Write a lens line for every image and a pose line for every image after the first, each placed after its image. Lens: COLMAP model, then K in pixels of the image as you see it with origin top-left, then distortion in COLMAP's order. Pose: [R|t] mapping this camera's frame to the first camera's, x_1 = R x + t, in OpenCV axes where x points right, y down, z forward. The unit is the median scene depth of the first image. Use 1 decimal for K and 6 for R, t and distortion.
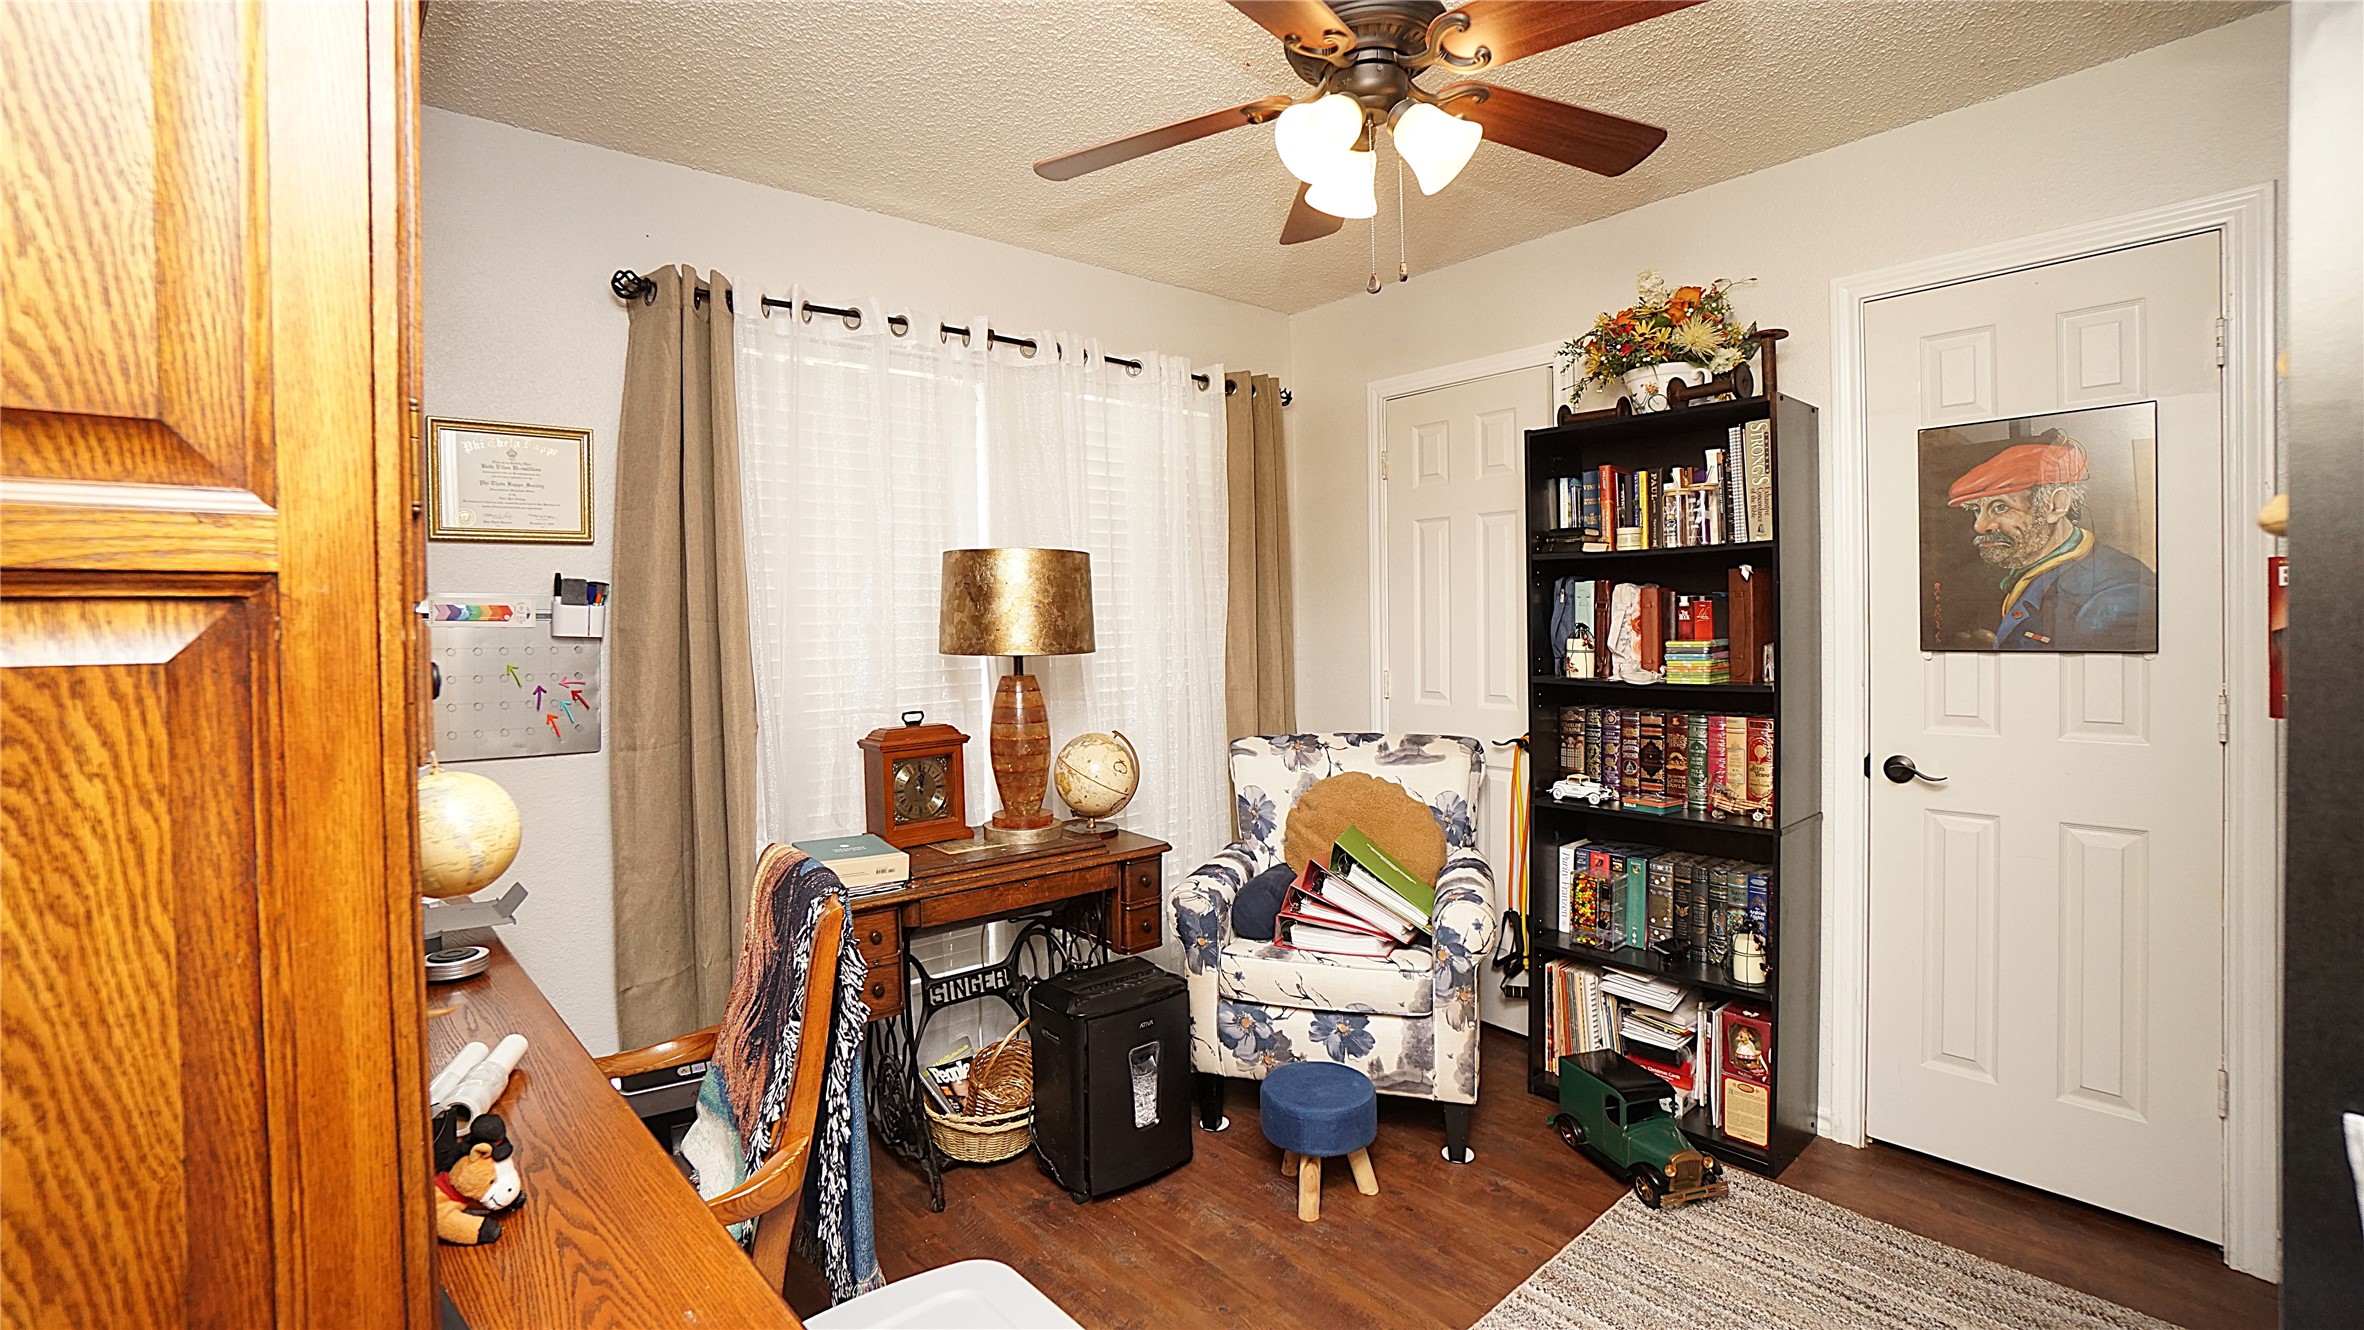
lens RADIAL K [[1059.5, 0, 1181.2], [0, 1059.5, 656.4], [0, 0, 1]] dist [-0.050487, 0.006672]
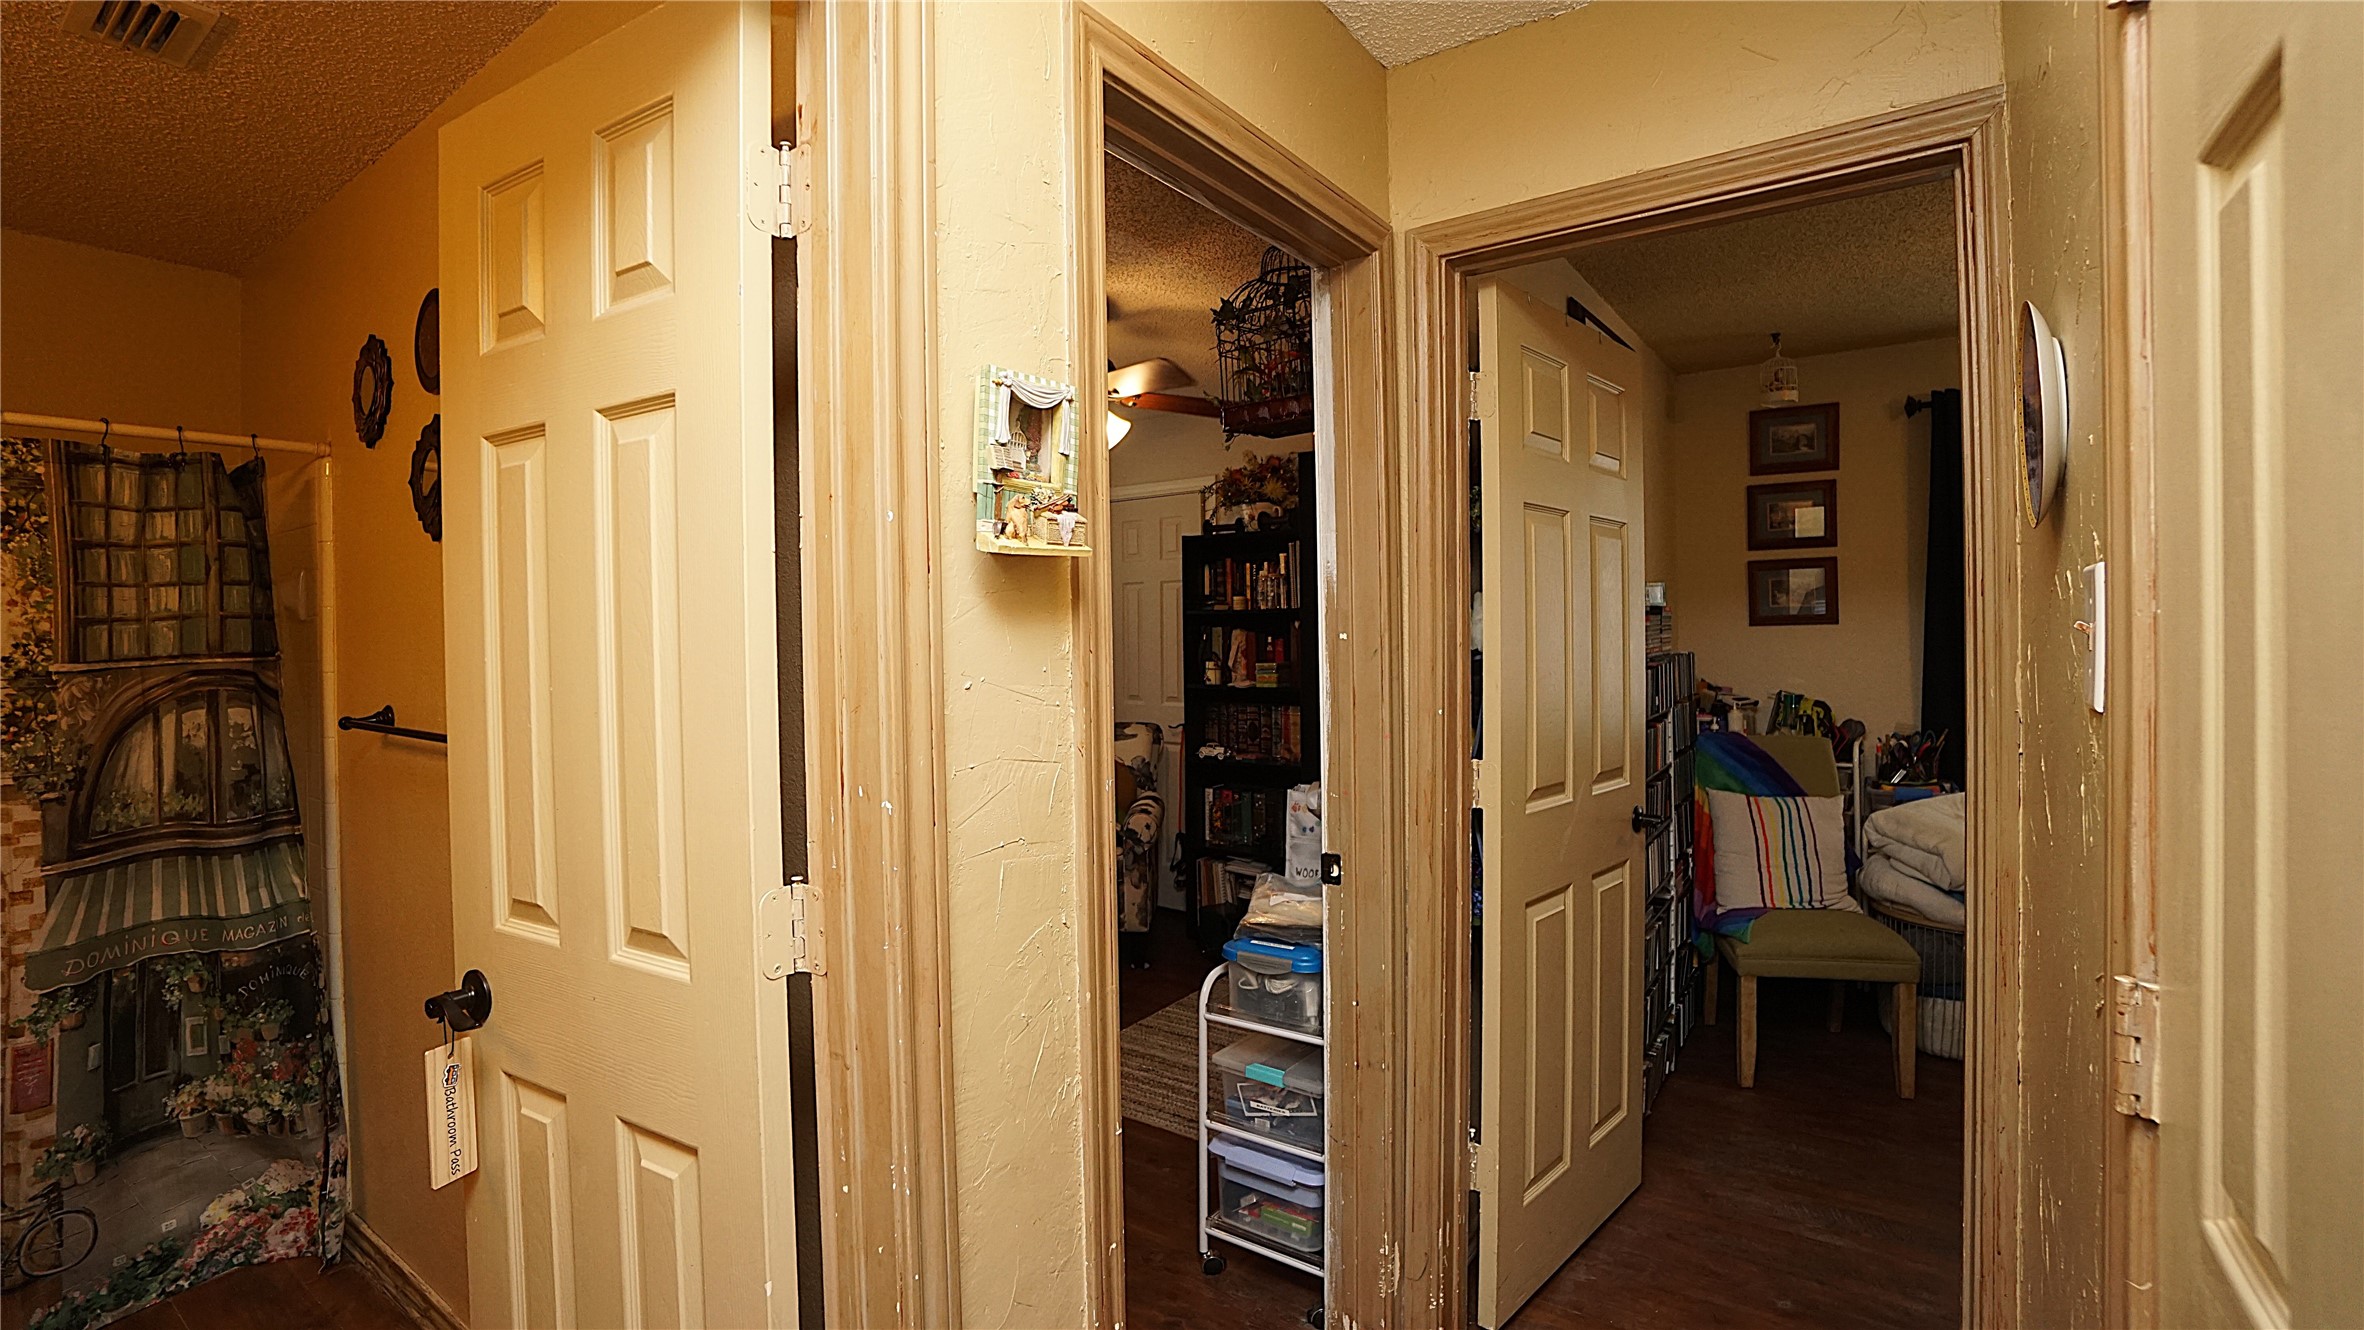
lens RADIAL K [[1059.5, 0, 1161.6], [0, 1059.5, 649.6], [0, 0, 1]] dist [-0.050487, 0.006672]
pose [[0.976980, 0.002080, 0.213319, -0.062852], [0.002817, 0.999739, -0.022652, 0.002272], [-0.213311, 0.022731, 0.976720, -0.645337]]
